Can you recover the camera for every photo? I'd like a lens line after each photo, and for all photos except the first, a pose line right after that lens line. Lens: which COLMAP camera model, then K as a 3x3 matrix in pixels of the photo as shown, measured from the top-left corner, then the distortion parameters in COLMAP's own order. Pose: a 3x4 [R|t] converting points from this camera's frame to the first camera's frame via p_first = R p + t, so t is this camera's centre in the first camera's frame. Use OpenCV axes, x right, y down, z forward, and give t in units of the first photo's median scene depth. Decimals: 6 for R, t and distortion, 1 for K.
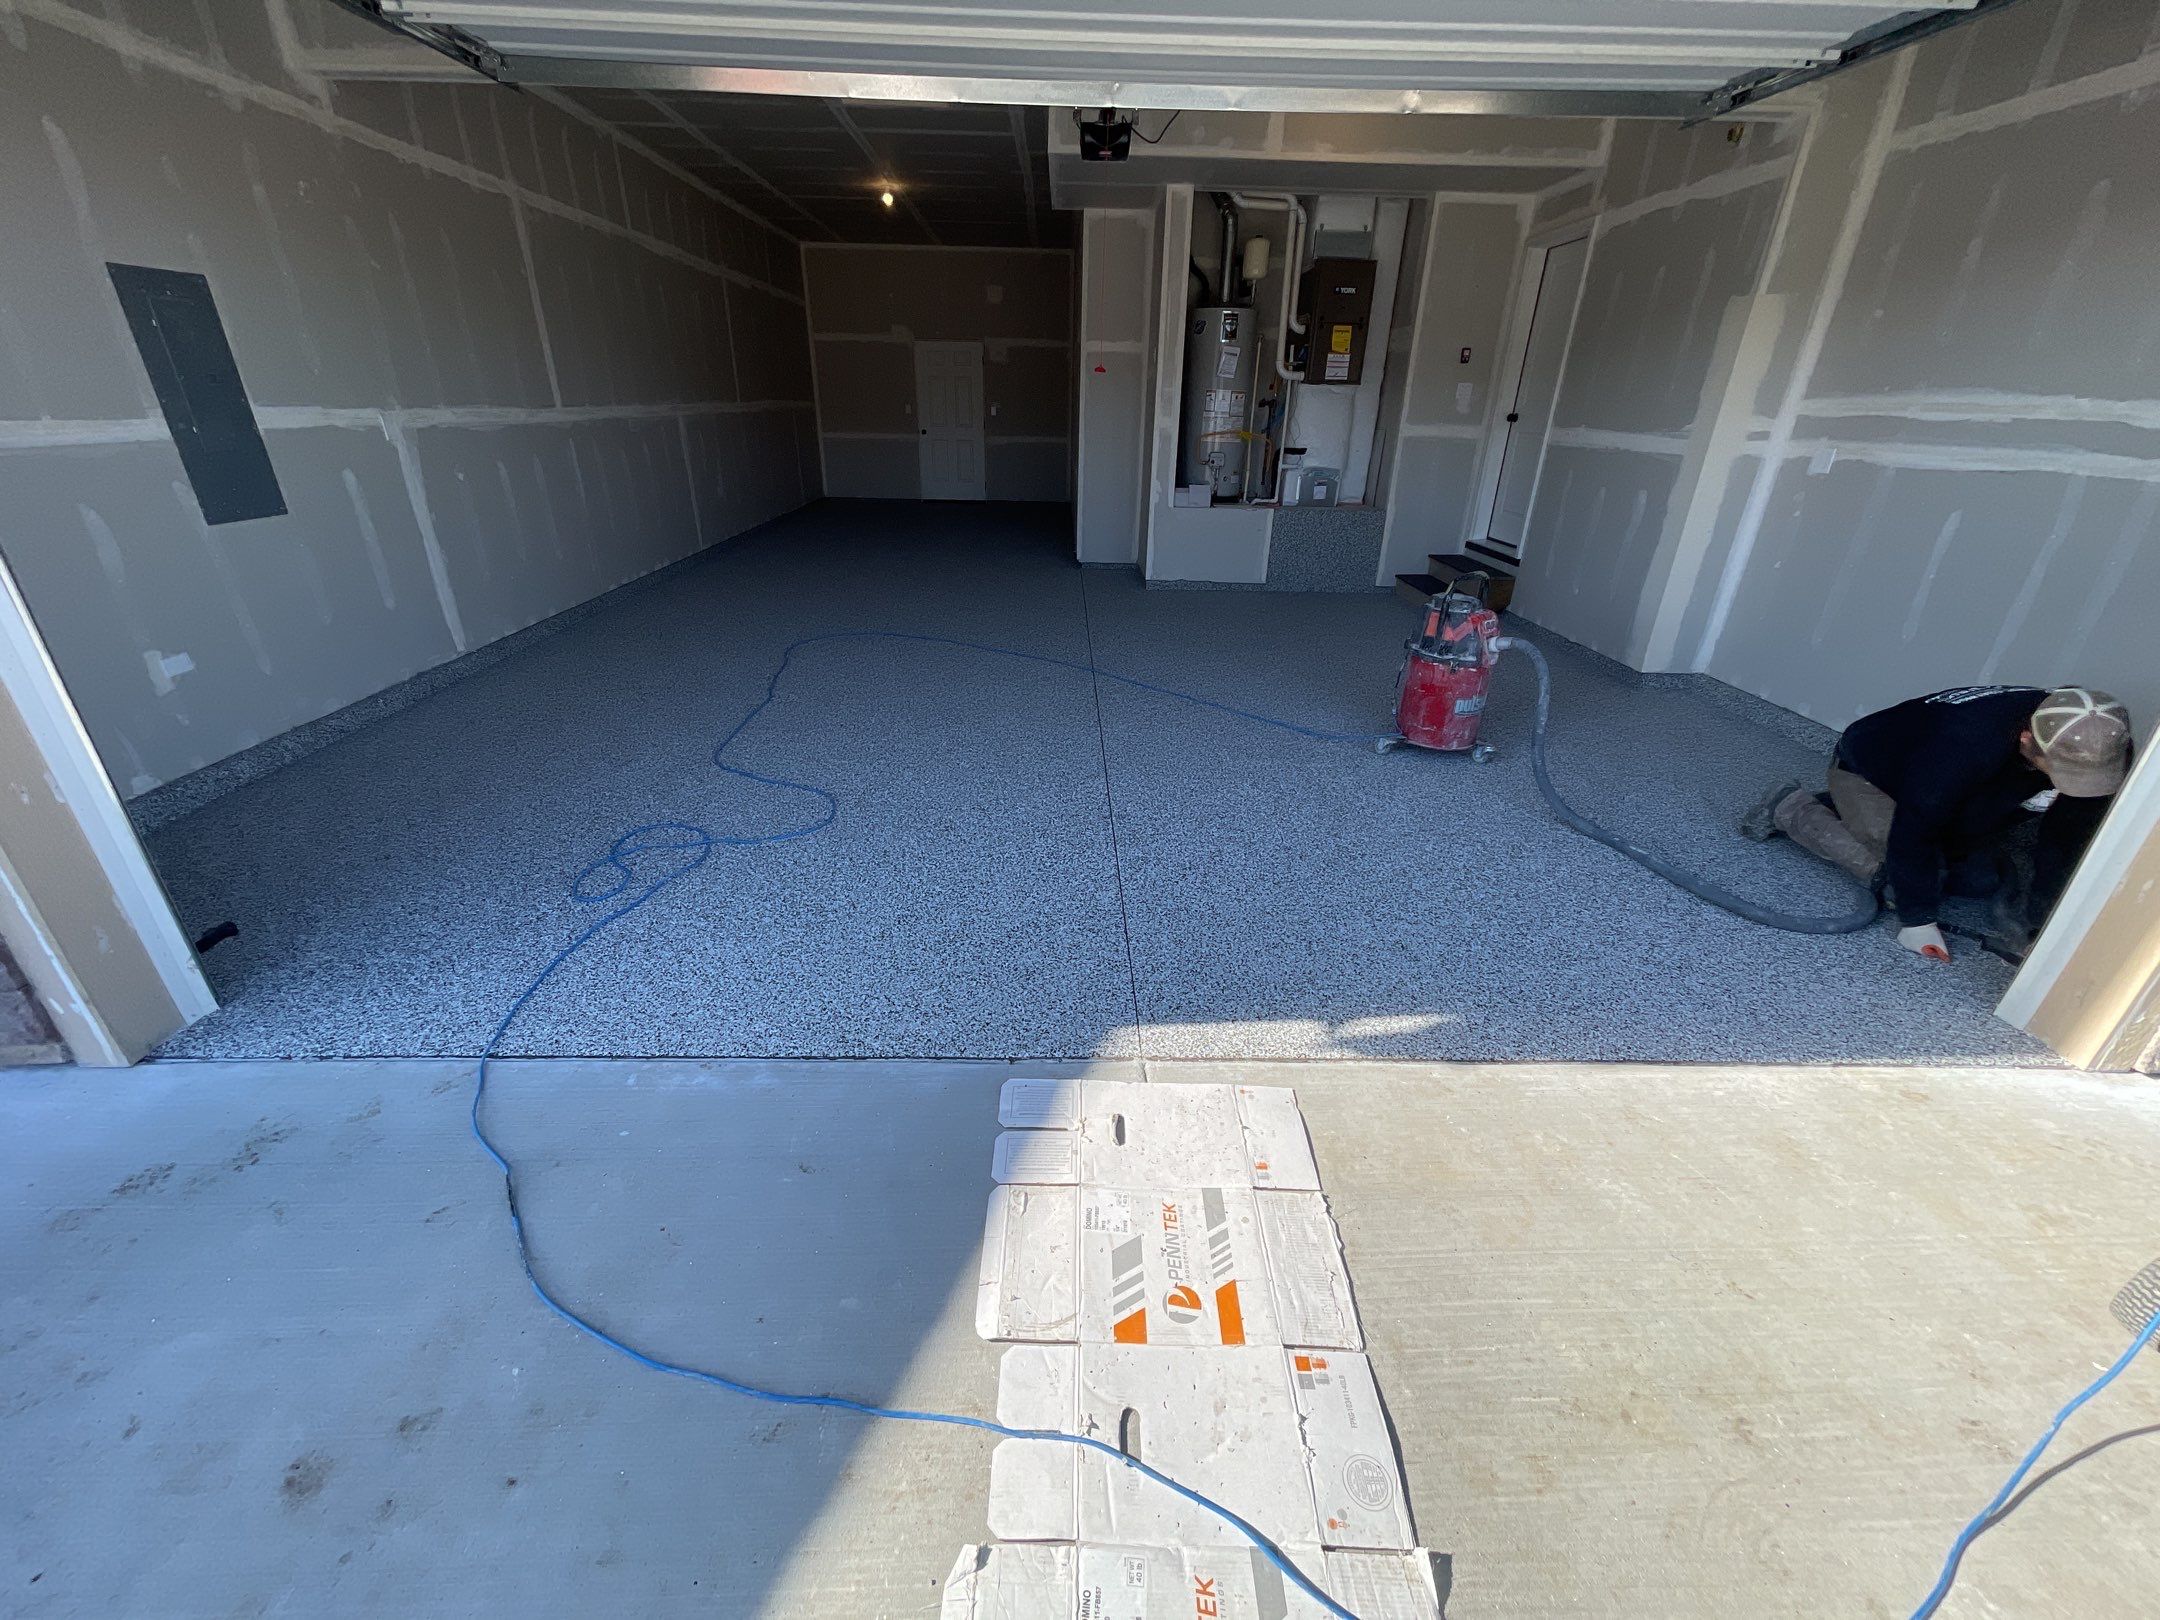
lens RADIAL K [[866.3, 0, 1075.9], [0, 866.3, 814.3], [0, 0, 1]] dist [-0.002992, 0.000392]
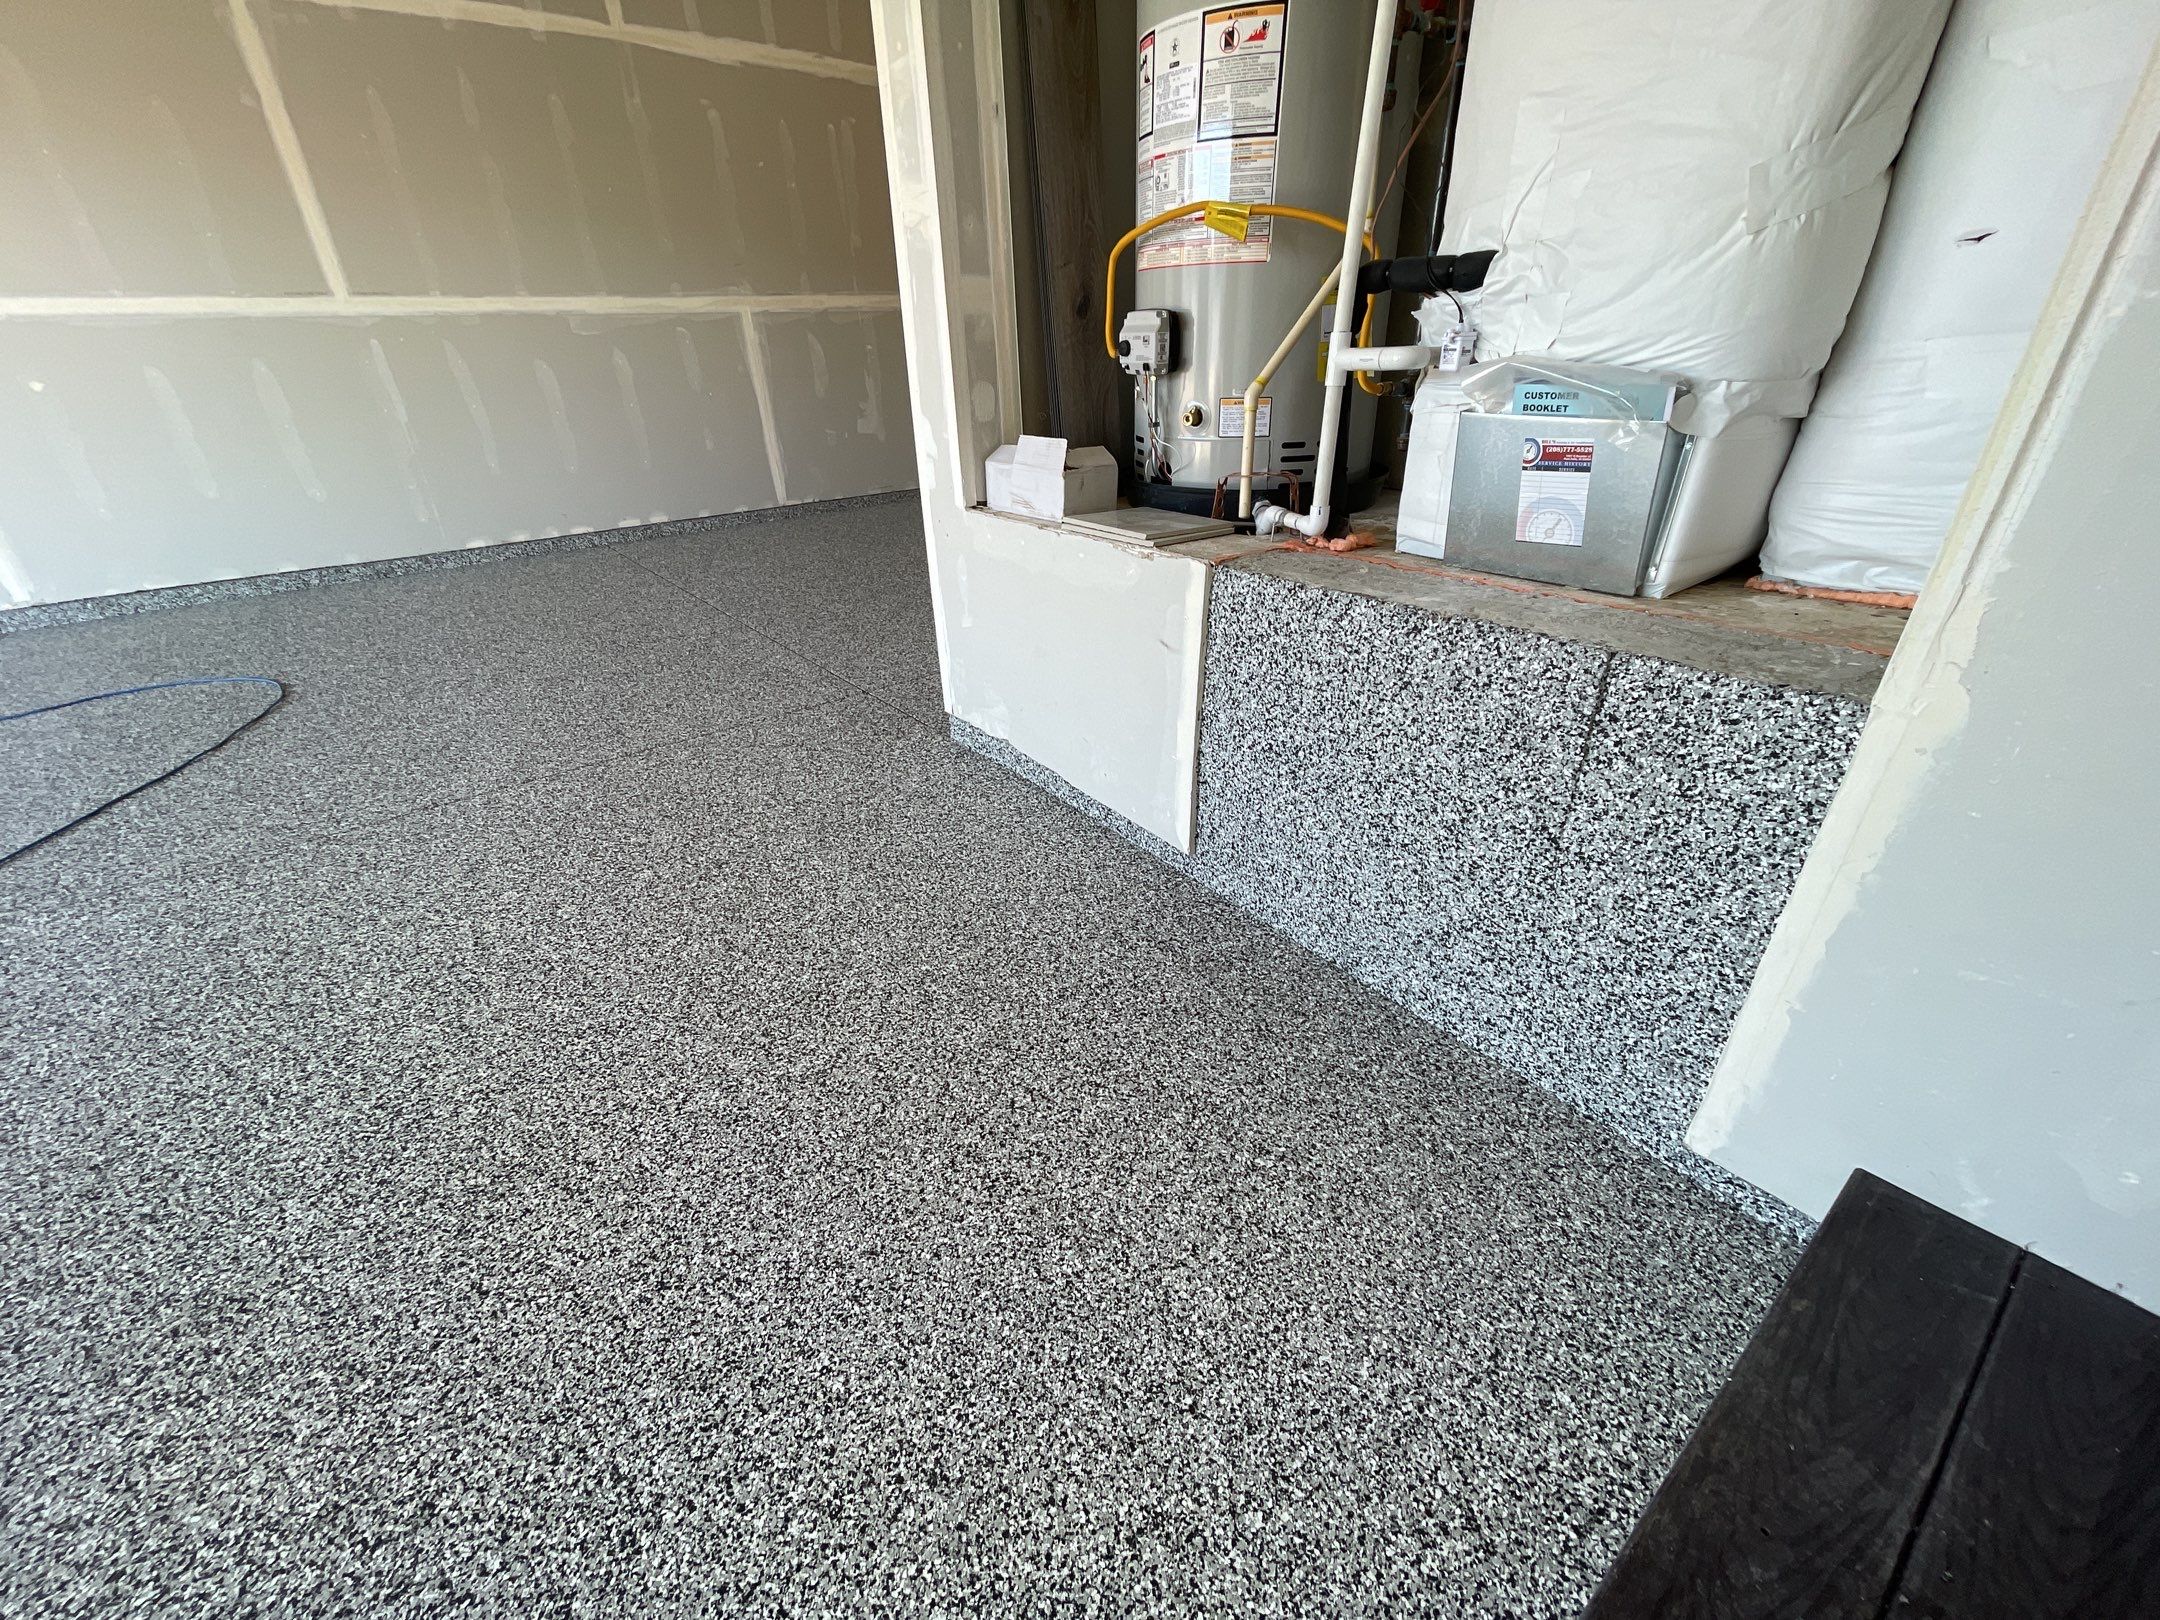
lens RADIAL K [[866.3, 0, 1076.0], [0, 866.3, 817.9], [0, 0, 1]] dist [-0.002992, 0.000392]
pose [[0.592977, 0.354097, -0.723183, 0.416761], [-0.311517, 0.929067, 0.199476, -0.351704], [0.742520, 0.106999, 0.661223, 0.905003]]
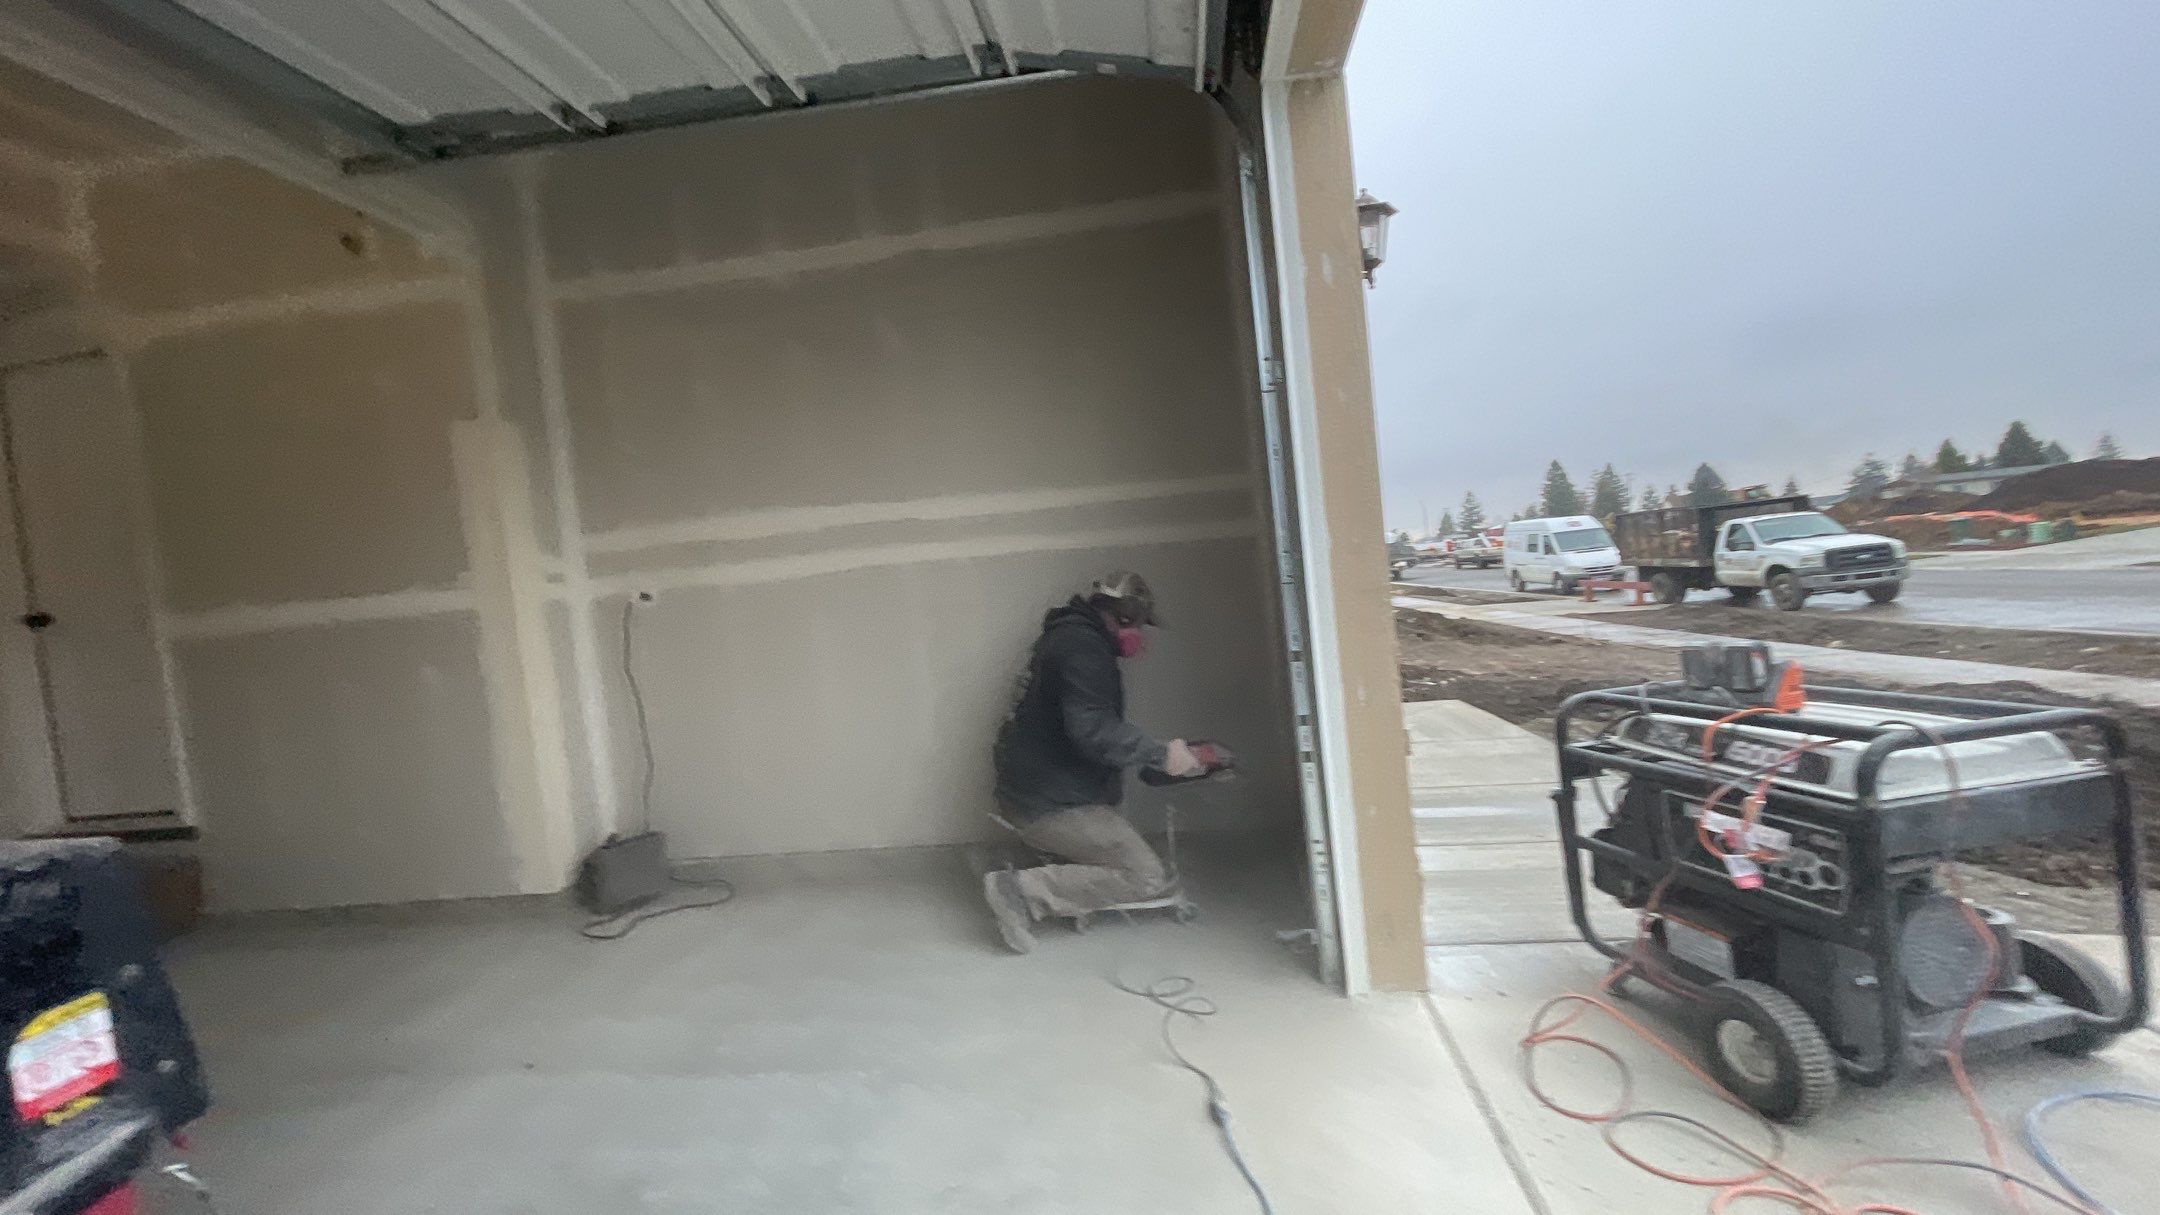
lens RADIAL K [[866.8, 0, 1091.6], [0, 866.8, 622.4], [0, 0, 1]] dist [-0.005394, 0.001470]
pose [[0.121100, -0.071493, 0.990062, 0.013583], [0.517387, 0.855750, -0.001490, -0.089283], [-0.847140, 0.512426, 0.140621, 0.317630]]
